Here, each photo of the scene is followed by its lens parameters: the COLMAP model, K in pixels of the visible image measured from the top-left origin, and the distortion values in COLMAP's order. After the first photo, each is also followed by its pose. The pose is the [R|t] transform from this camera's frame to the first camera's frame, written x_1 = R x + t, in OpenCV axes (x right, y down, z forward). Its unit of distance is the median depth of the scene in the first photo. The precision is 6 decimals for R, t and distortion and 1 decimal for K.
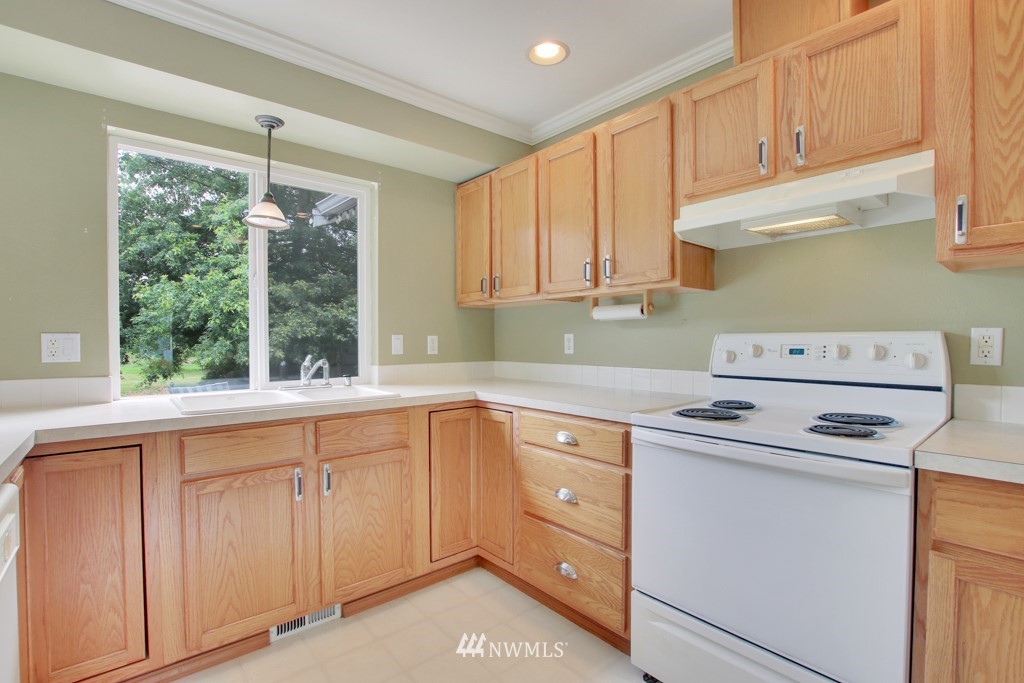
lens RADIAL K [[486.1, 0, 497.7], [0, 486.1, 345.9], [0, 0, 1]] dist [-0.029804, 0.003817]
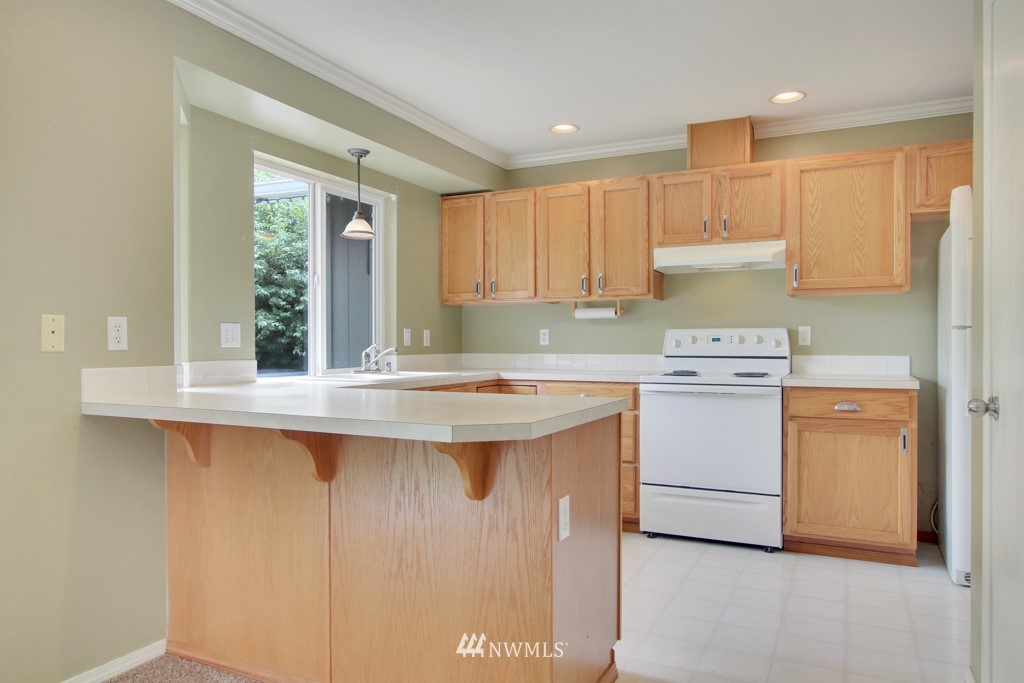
lens RADIAL K [[745.9, 0, 494.5], [0, 745.9, 344.9], [0, 0, 1]] dist [-0.004854, 0.005967]
pose [[0.913926, 0.001528, 0.405879, -0.988993], [0.003155, 0.999936, -0.010869, 0.047926], [-0.405870, 0.011214, 0.913862, -0.922429]]
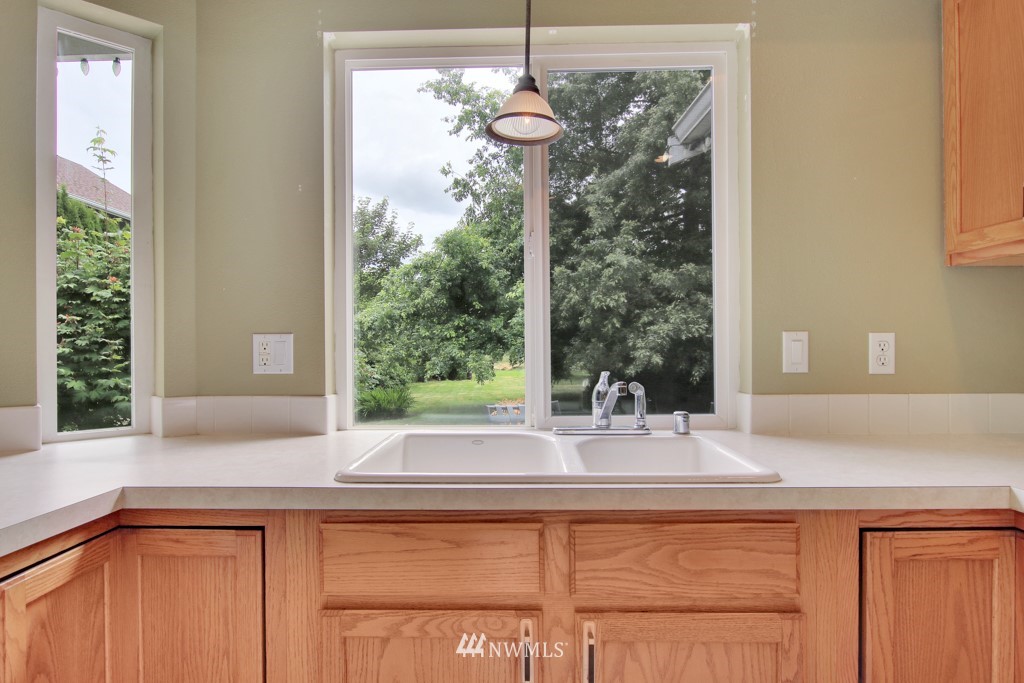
lens RADIAL K [[598.1, 0, 504.8], [0, 598.1, 348.3], [0, 0, 1]] dist [-0.011778, -0.003074]
pose [[0.756236, 0.004812, -0.654281, -0.051028], [-0.005531, 0.999984, 0.000962, -0.006766], [0.654276, 0.002891, 0.756251, 0.498393]]
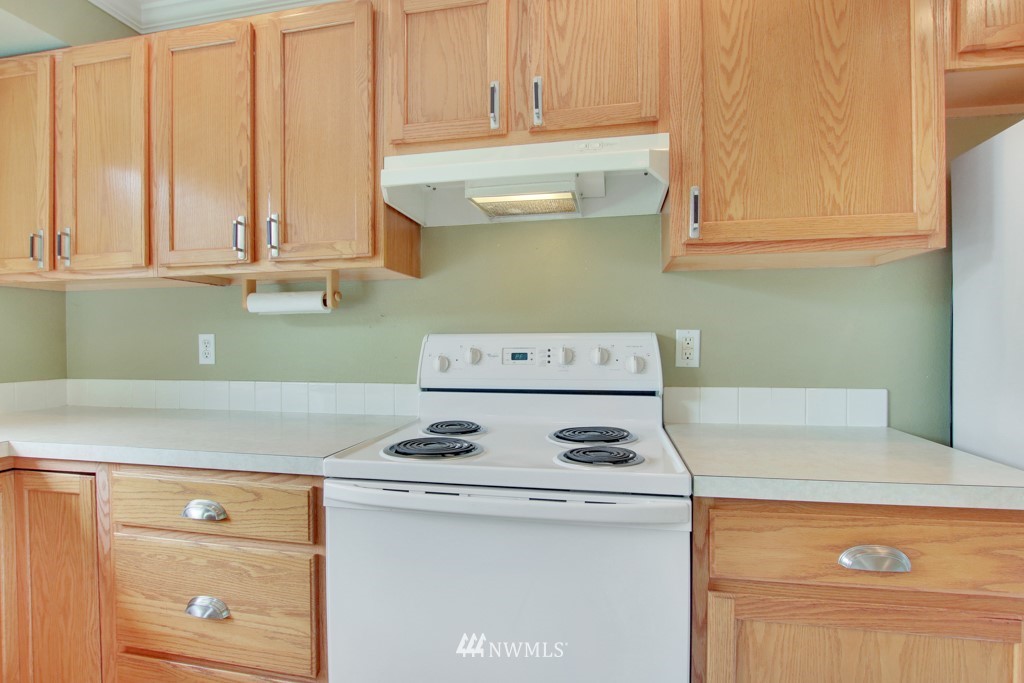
lens RADIAL K [[524.3, 0, 510.4], [0, 524.3, 347.2], [0, 0, 1]] dist [-0.029011, 0.003387]
pose [[0.777215, -0.006566, 0.629201, 0.032377], [0.009950, 0.999949, -0.001856, -0.002068], [-0.629156, 0.007703, 0.777241, 0.260720]]
